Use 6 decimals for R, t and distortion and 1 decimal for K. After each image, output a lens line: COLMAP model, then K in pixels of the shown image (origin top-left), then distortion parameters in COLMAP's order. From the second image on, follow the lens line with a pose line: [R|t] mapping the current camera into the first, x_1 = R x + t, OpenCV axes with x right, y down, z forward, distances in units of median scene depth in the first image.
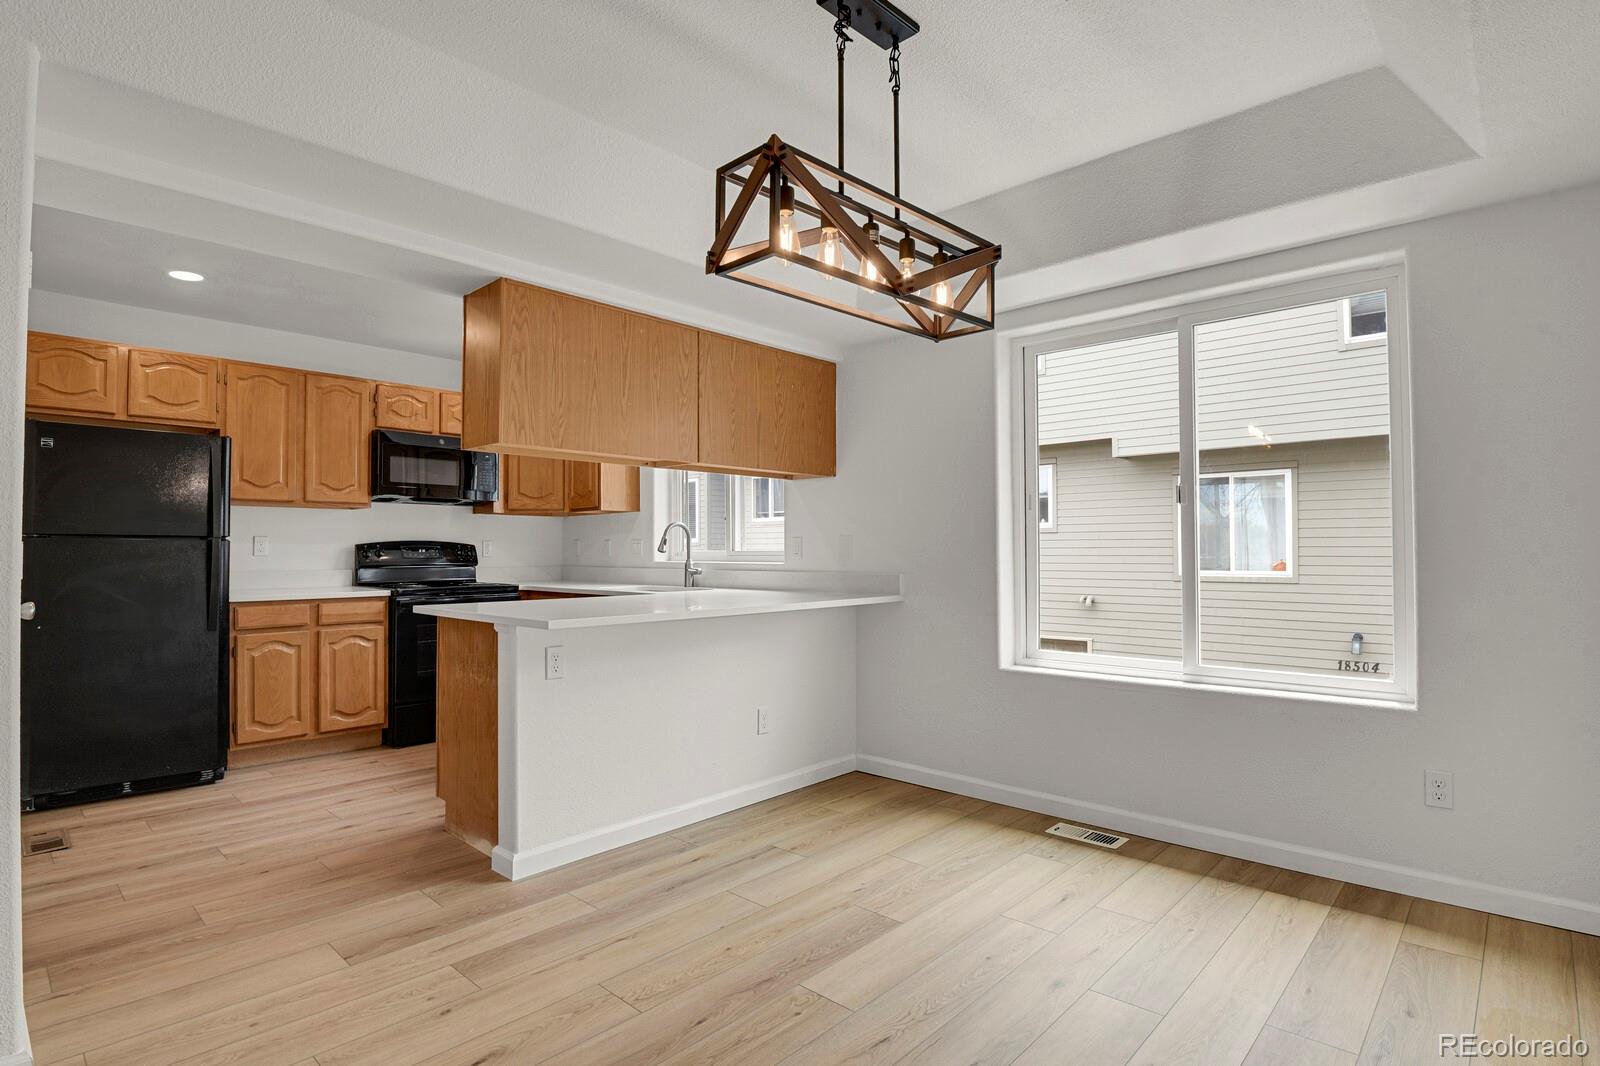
lens RADIAL K [[781.8, 0, 820.1], [0, 781.8, 534.9], [0, 0, 1]] dist [-0.025864, -0.000661]
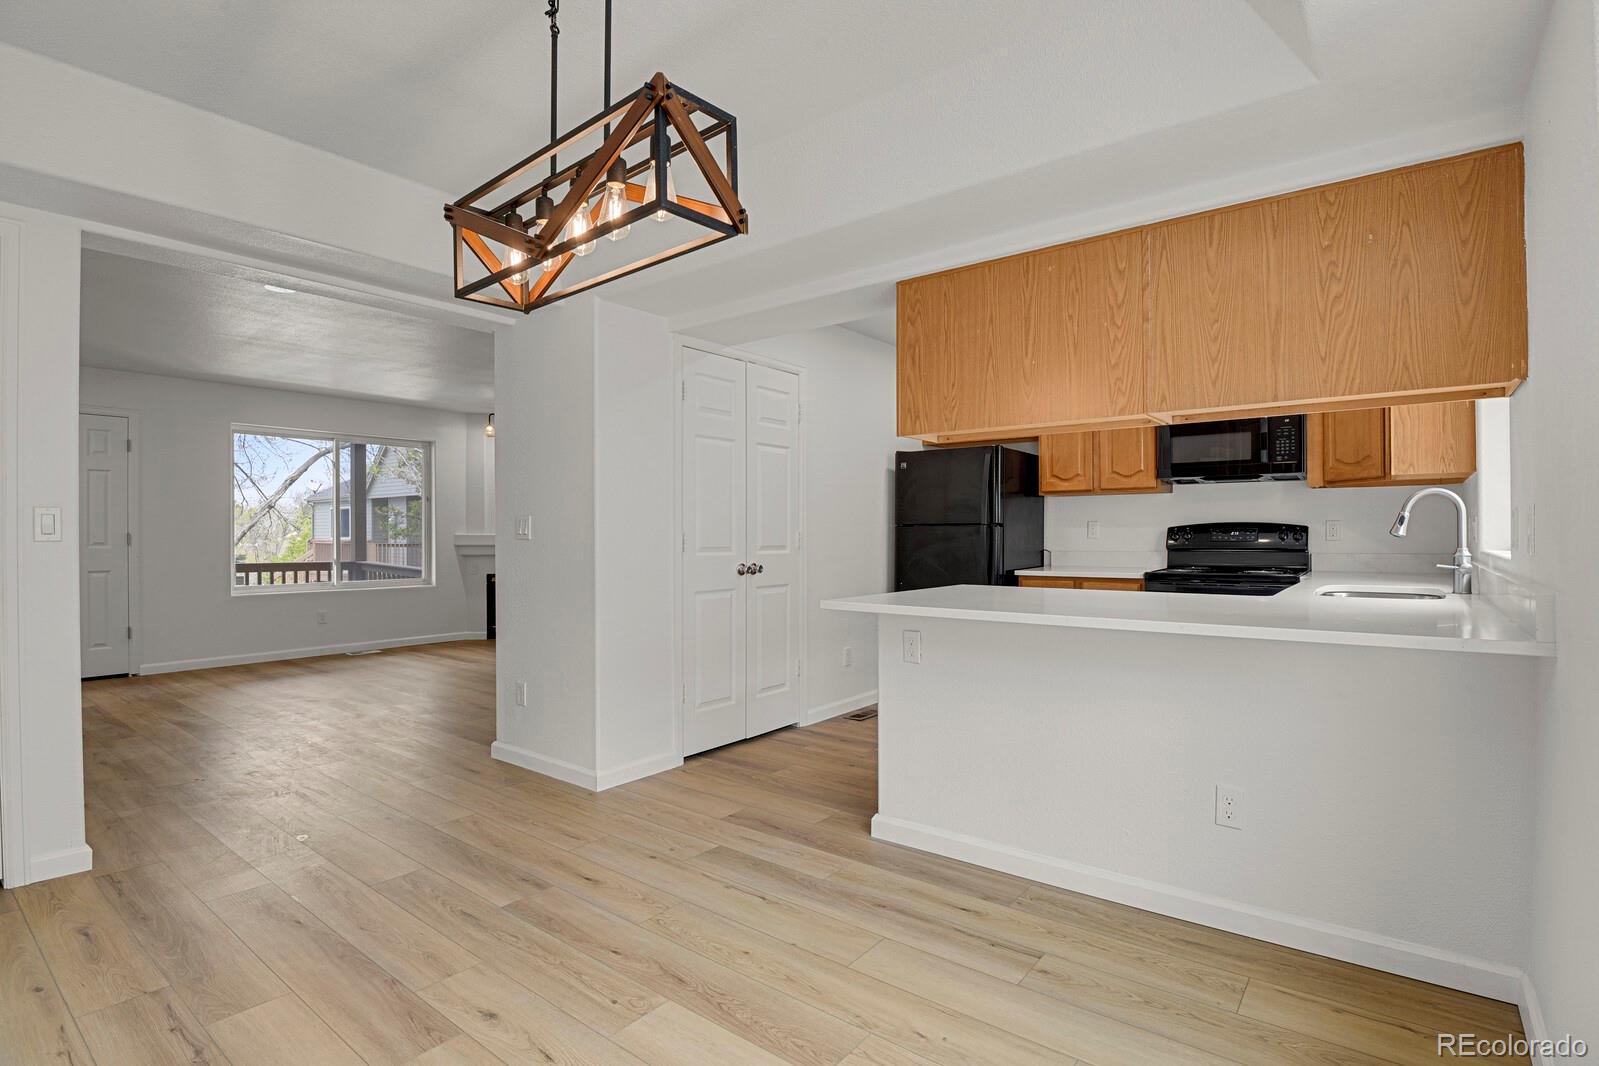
lens RADIAL K [[781.3, 0, 819.6], [0, 781.3, 534.9], [0, 0, 1]] dist [-0.025864, -0.000661]
pose [[0.090566, 0.003027, -0.995886, 0.666388], [0.025676, 0.999656, 0.005374, 0.009397], [0.995559, -0.026057, 0.090458, 0.799644]]
